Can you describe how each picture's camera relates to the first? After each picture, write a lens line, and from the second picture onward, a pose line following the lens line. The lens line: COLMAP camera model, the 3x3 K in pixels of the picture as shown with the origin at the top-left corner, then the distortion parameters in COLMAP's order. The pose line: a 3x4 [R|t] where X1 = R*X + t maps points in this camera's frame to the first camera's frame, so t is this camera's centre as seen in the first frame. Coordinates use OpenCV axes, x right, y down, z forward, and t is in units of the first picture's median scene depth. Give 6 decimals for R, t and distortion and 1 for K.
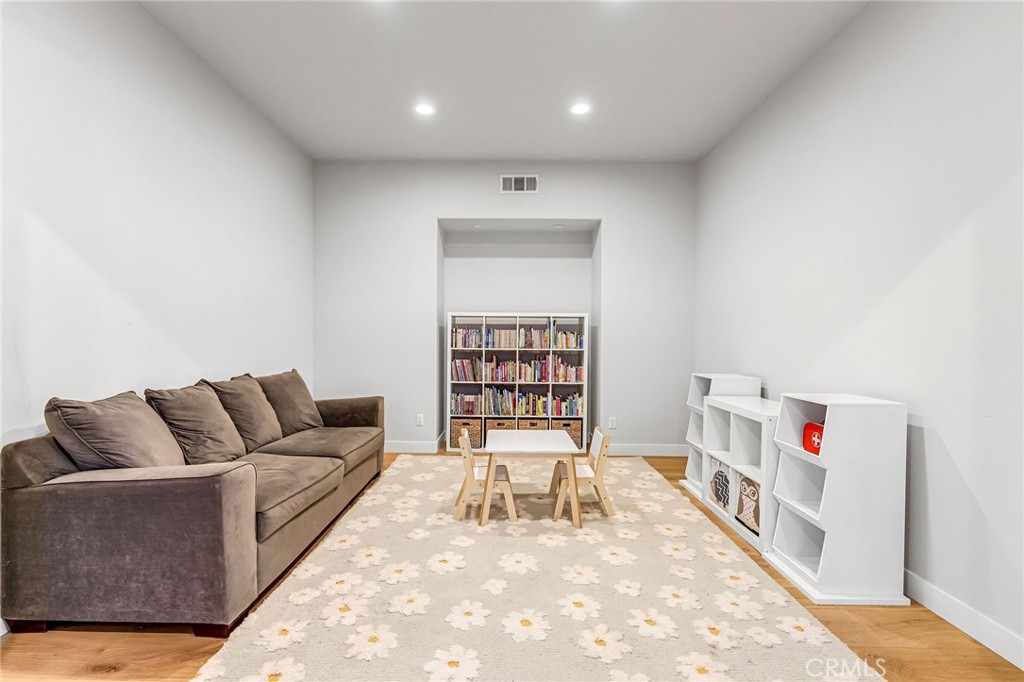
lens RADIAL K [[444.8, 0, 512.0], [0, 444.8, 341.0], [0, 0, 1]] dist [0.000186, -0.000007]
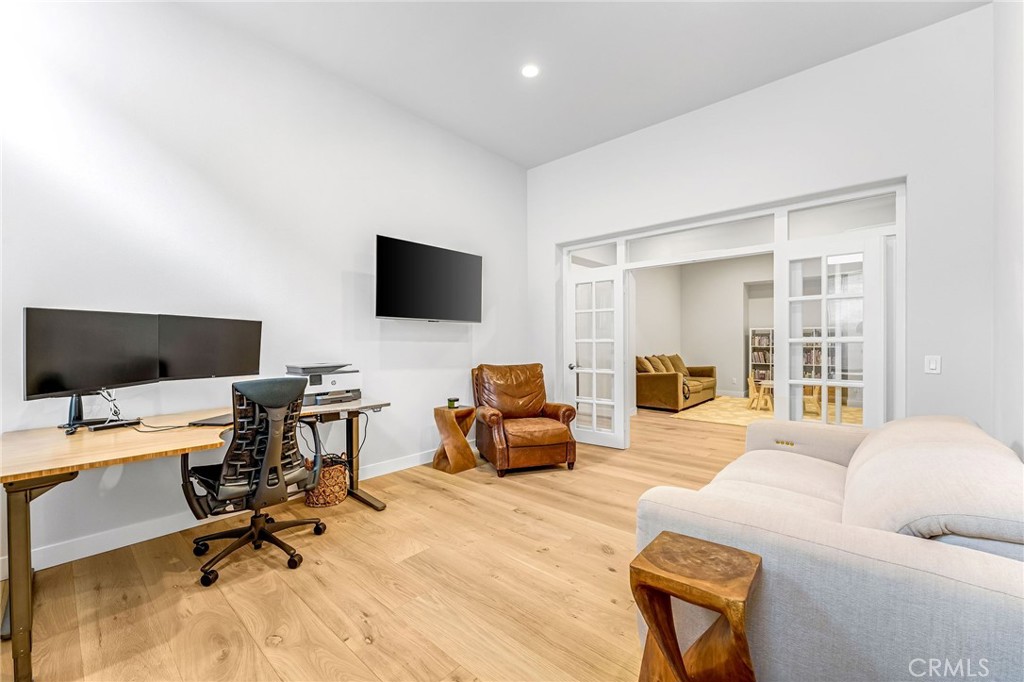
lens RADIAL K [[418.3, 0, 512.0], [0, 418.3, 341.0], [0, 0, 1]] dist [-0.000025, -0.000199]
pose [[0.750359, -0.007469, -0.660989, 0.293519], [0.002064, 0.999958, -0.008956, 0.007905], [0.661028, 0.005356, 0.750343, -1.102078]]
